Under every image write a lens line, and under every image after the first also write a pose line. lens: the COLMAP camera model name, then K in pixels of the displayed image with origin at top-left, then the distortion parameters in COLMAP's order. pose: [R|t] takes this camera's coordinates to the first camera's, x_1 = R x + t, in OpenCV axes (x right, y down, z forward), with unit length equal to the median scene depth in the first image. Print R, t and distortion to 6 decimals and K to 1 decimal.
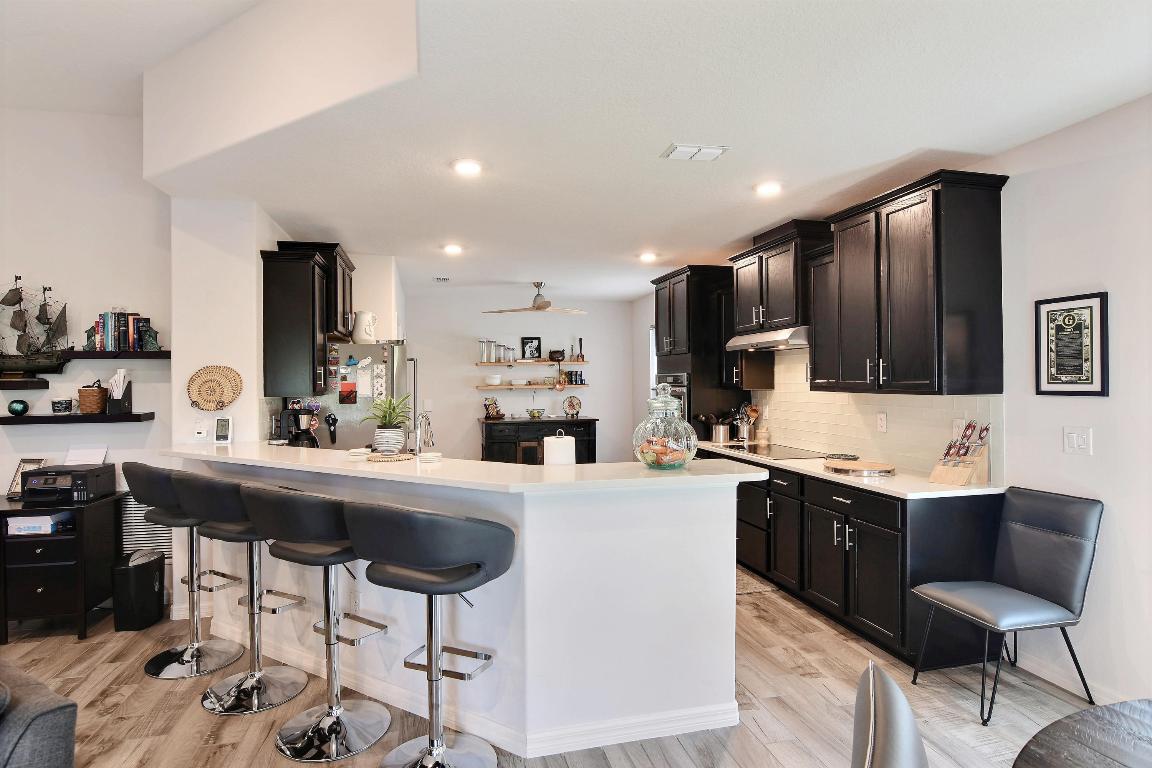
lens RADIAL K [[608.6, 0, 576.8], [0, 608.6, 380.2], [0, 0, 1]] dist [-0.002662, -0.012371]
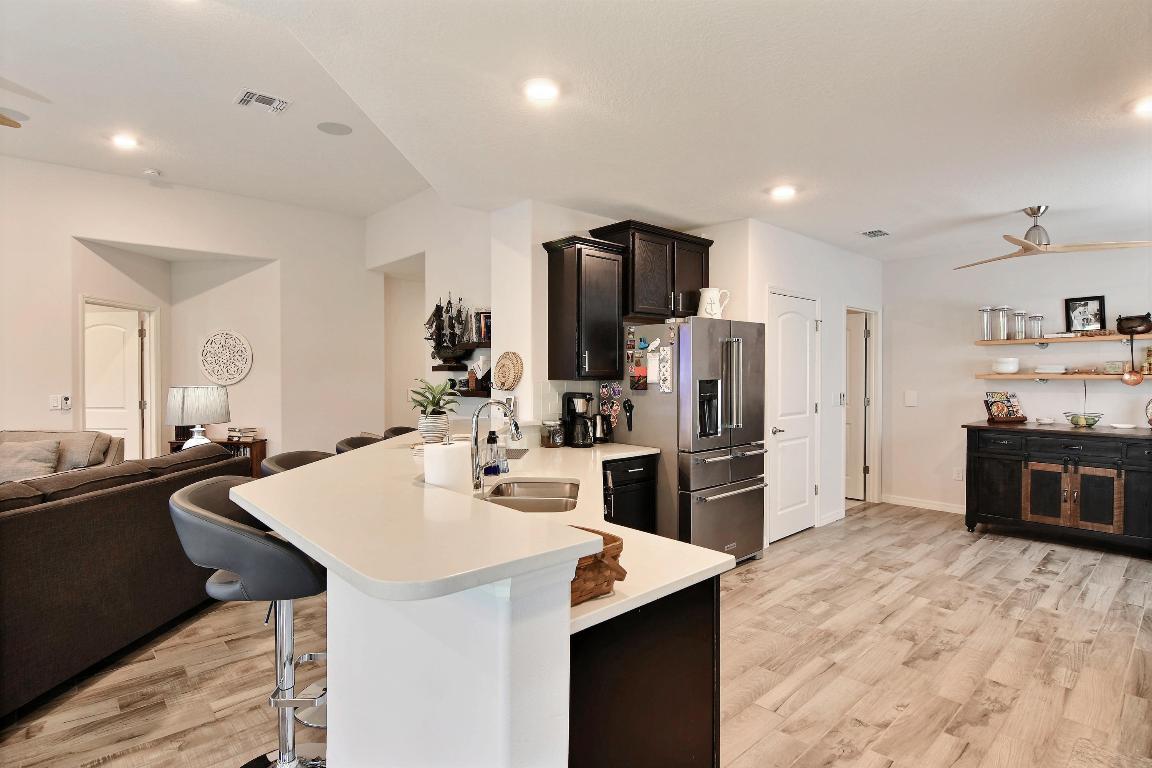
lens RADIAL K [[588.9, 0, 576.3], [0, 588.9, 379.4], [0, 0, 1]] dist [-0.003708, -0.012436]
pose [[0.483003, 0.018042, -0.875433, 0.433839], [-0.002133, 0.999809, 0.019428, 0.006372], [0.875616, -0.007517, 0.482949, 0.563940]]
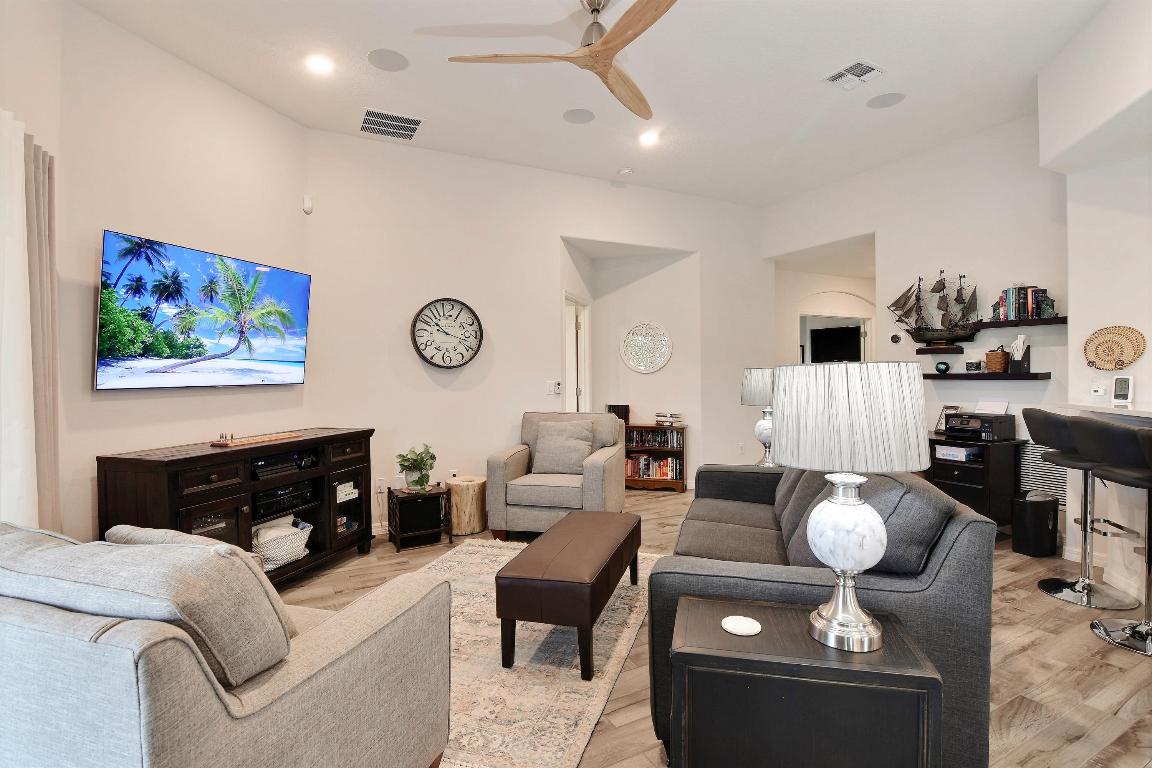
lens RADIAL K [[558.1, 0, 575.8], [0, 558.1, 378.9], [0, 0, 1]] dist [-0.001960, -0.012626]
pose [[0.252357, 0.017911, -0.967468, 0.074175], [0.008915, 0.999743, 0.020834, 0.036588], [0.967593, -0.013883, 0.252133, -0.112196]]
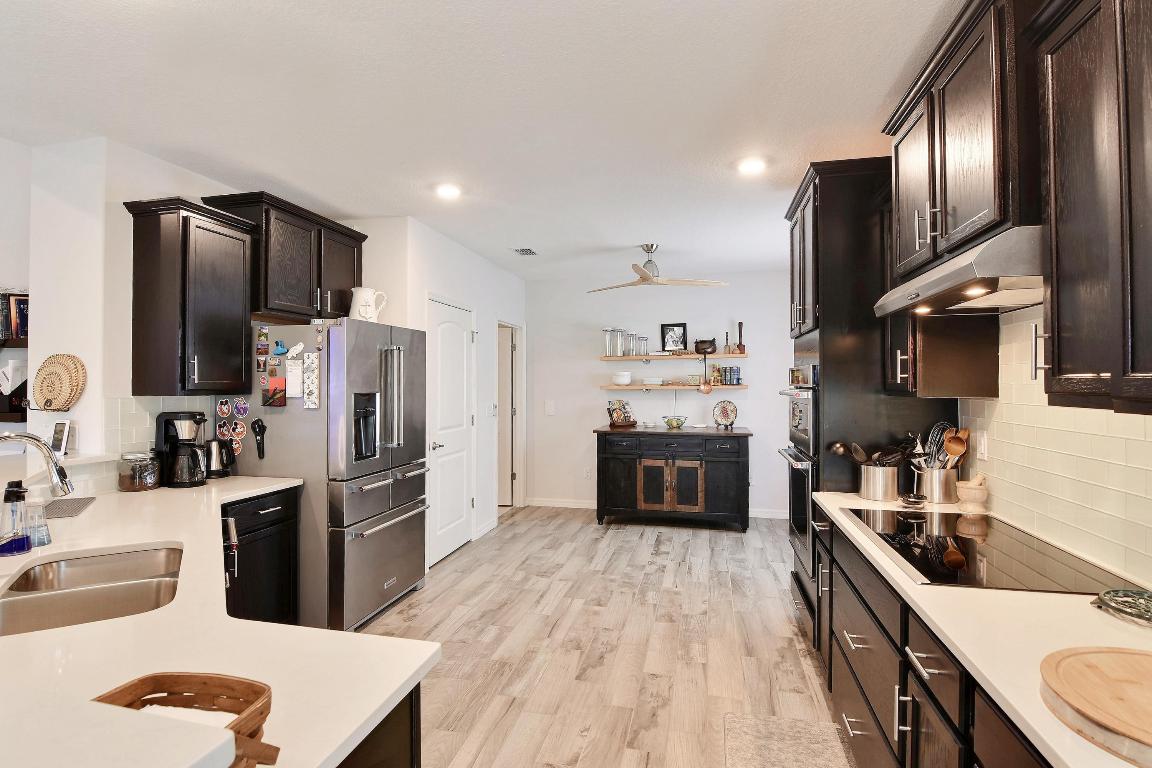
lens RADIAL K [[574.7, 0, 576.7], [0, 574.7, 378.3], [0, 0, 1]] dist [-0.004458, -0.014849]
pose [[0.894460, 0.003916, -0.447130, 0.313745], [-0.006209, 0.999974, -0.003664, 0.005748], [0.447104, 0.006053, 0.894461, 0.634522]]
